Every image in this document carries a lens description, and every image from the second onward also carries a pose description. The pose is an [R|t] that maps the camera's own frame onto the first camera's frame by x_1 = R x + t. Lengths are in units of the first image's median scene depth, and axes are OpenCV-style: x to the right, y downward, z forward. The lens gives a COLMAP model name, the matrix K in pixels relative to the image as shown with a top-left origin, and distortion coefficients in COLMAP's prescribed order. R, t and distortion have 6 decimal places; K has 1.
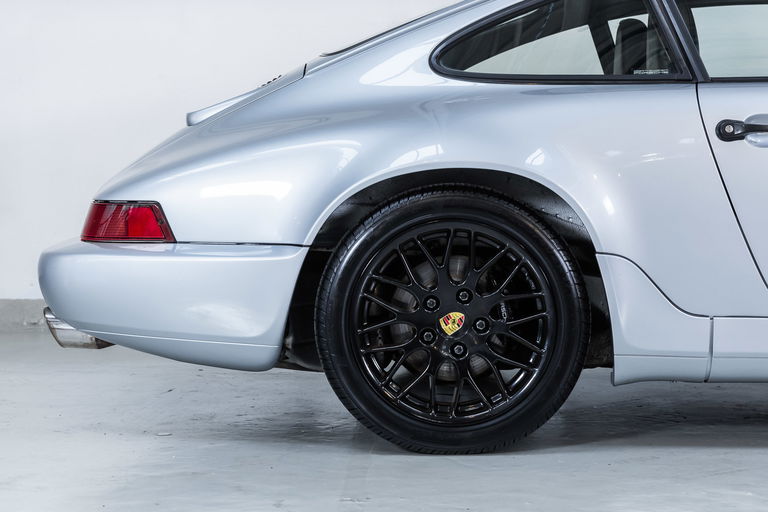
lens RADIAL K [[1270.1, 0, 384.0], [0, 1270.1, 256.0], [0, 0, 1]] dist [0.055012, 0.051737]
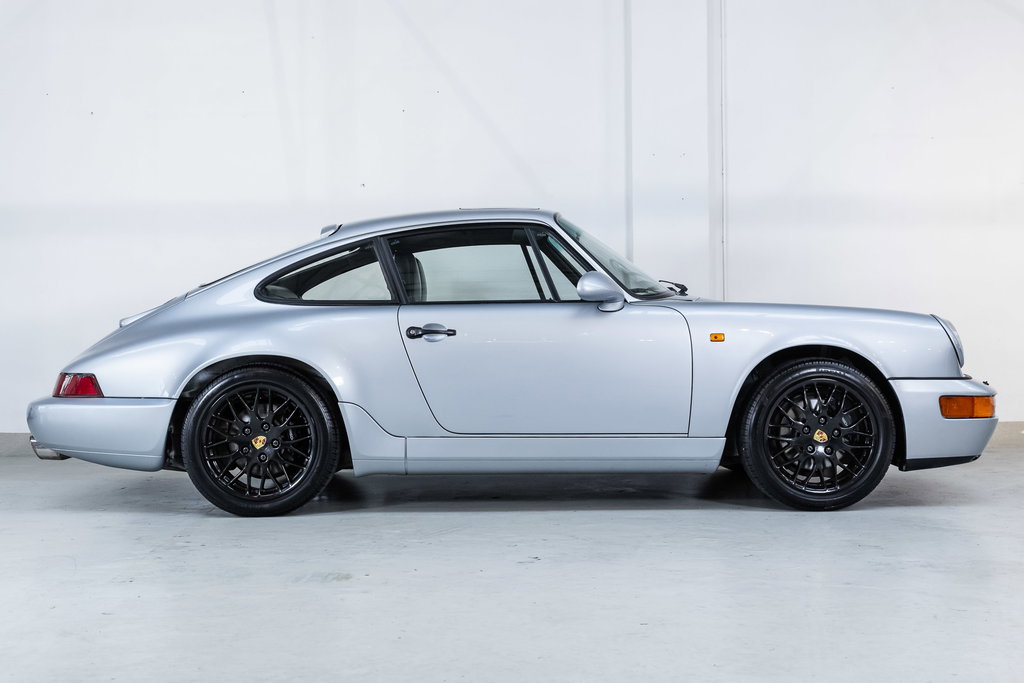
lens RADIAL K [[1211.1, 0, 512.0], [0, 1211.1, 341.5], [0, 0, 1]] dist [0.028012, 0.037128]
pose [[0.999627, -0.005778, 0.026698, 0.358504], [0.006960, 0.998989, -0.044421, -0.009442], [-0.026414, 0.044590, 0.998656, -0.693402]]
